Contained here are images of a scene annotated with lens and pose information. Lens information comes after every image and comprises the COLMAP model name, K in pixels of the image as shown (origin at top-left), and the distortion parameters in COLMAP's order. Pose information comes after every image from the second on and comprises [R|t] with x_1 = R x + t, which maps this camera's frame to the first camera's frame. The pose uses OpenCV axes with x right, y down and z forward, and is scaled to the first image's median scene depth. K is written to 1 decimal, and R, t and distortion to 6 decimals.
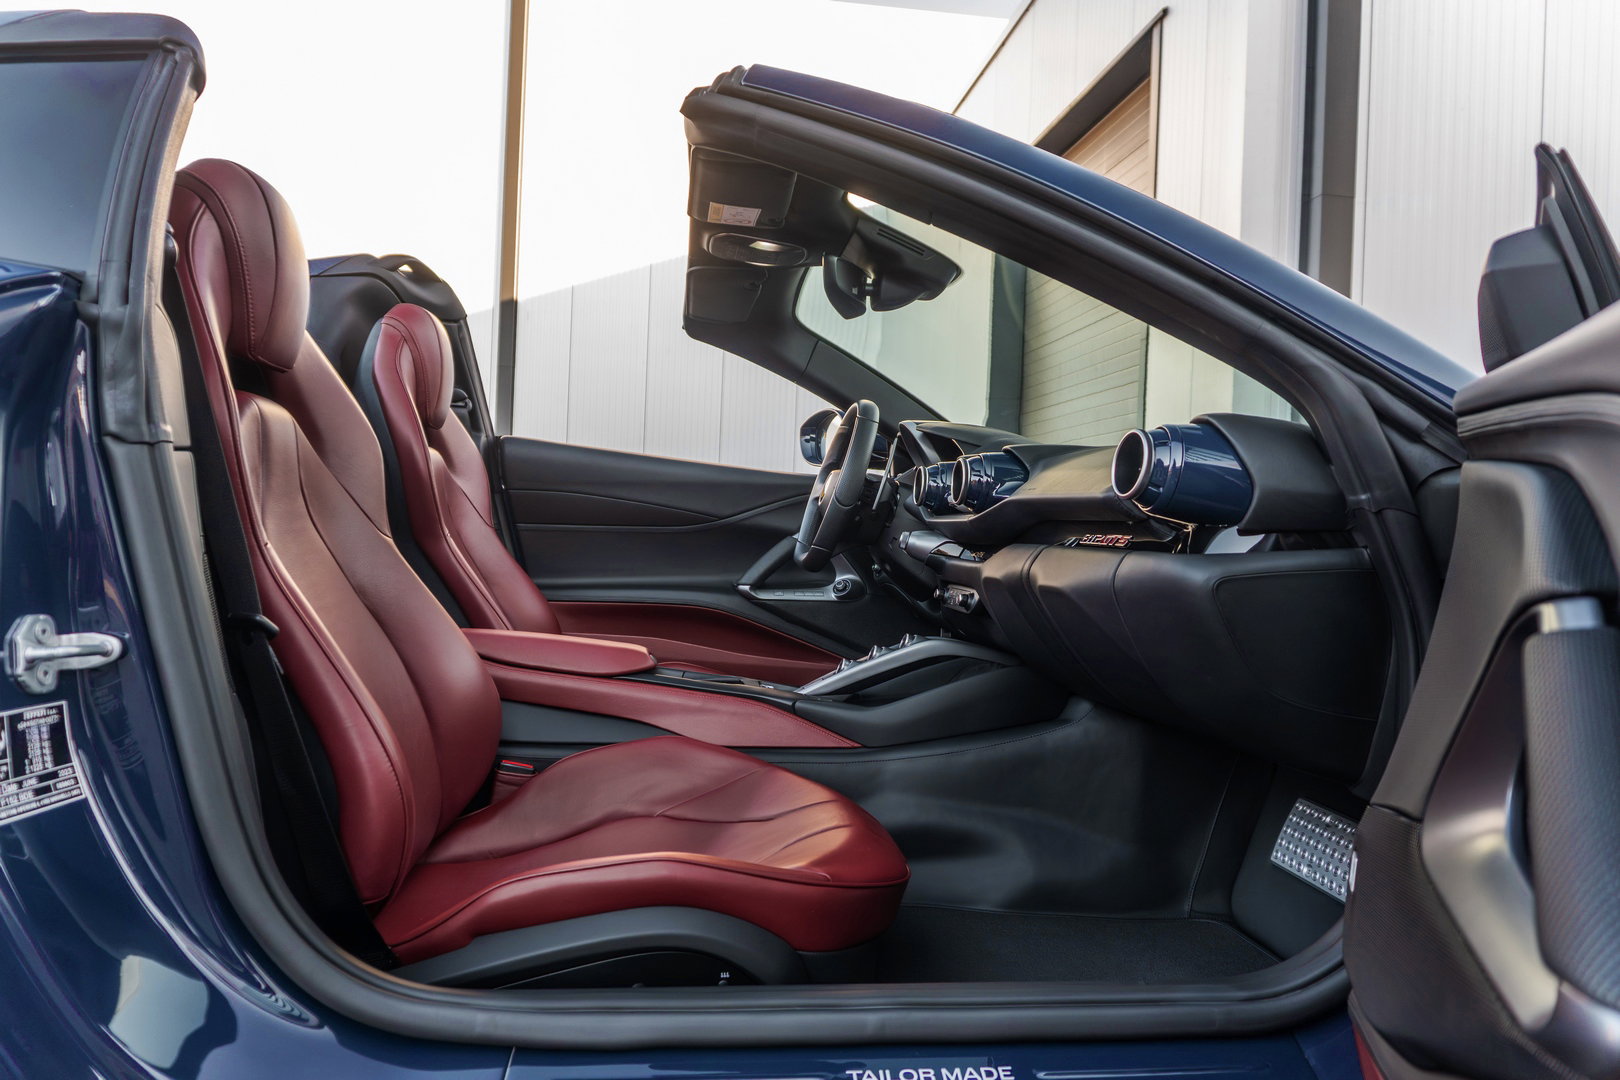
lens RADIAL K [[1139.8, 0, 810.0], [0, 1139.8, 540.0], [0, 0, 1]] dist [-0.036542, -0.000299]
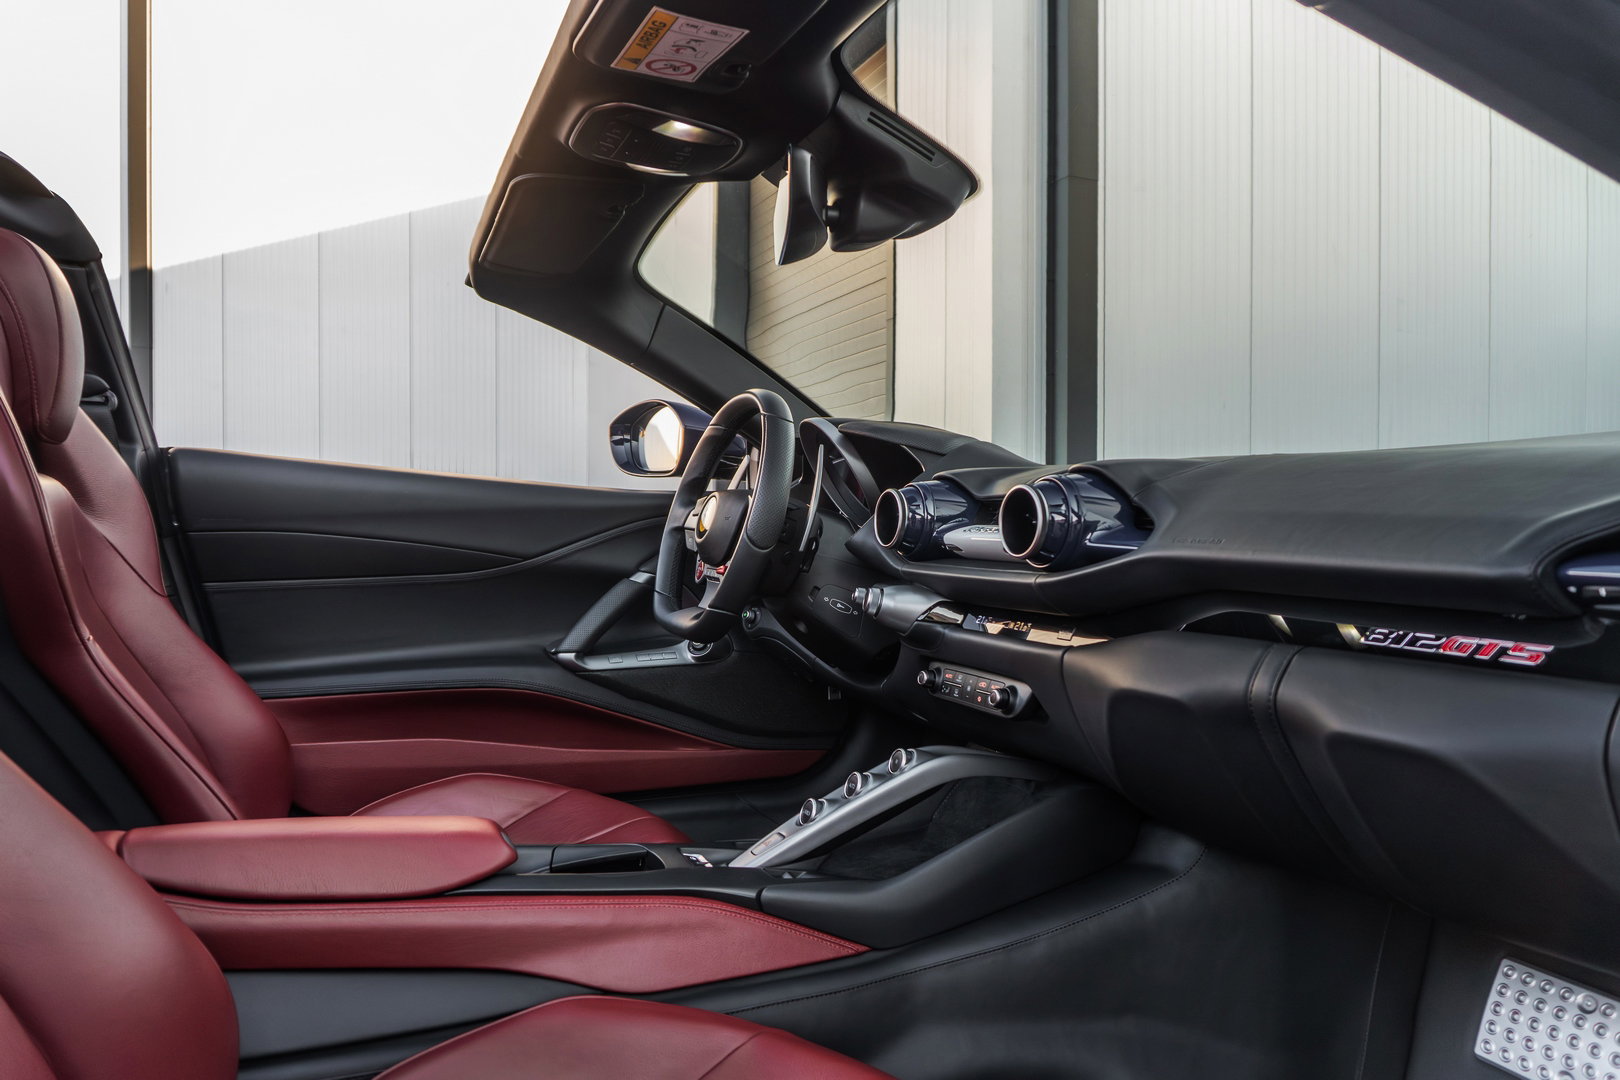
lens RADIAL K [[1107.1, 0, 810.8], [0, 1107.1, 522.4], [0, 0, 1]] dist [-0.010011, -0.001298]
pose [[0.959238, -0.040717, 0.279650, -0.108239], [0.039628, 0.999169, 0.009549, -0.044120], [-0.279806, 0.001922, 0.960055, 0.323280]]
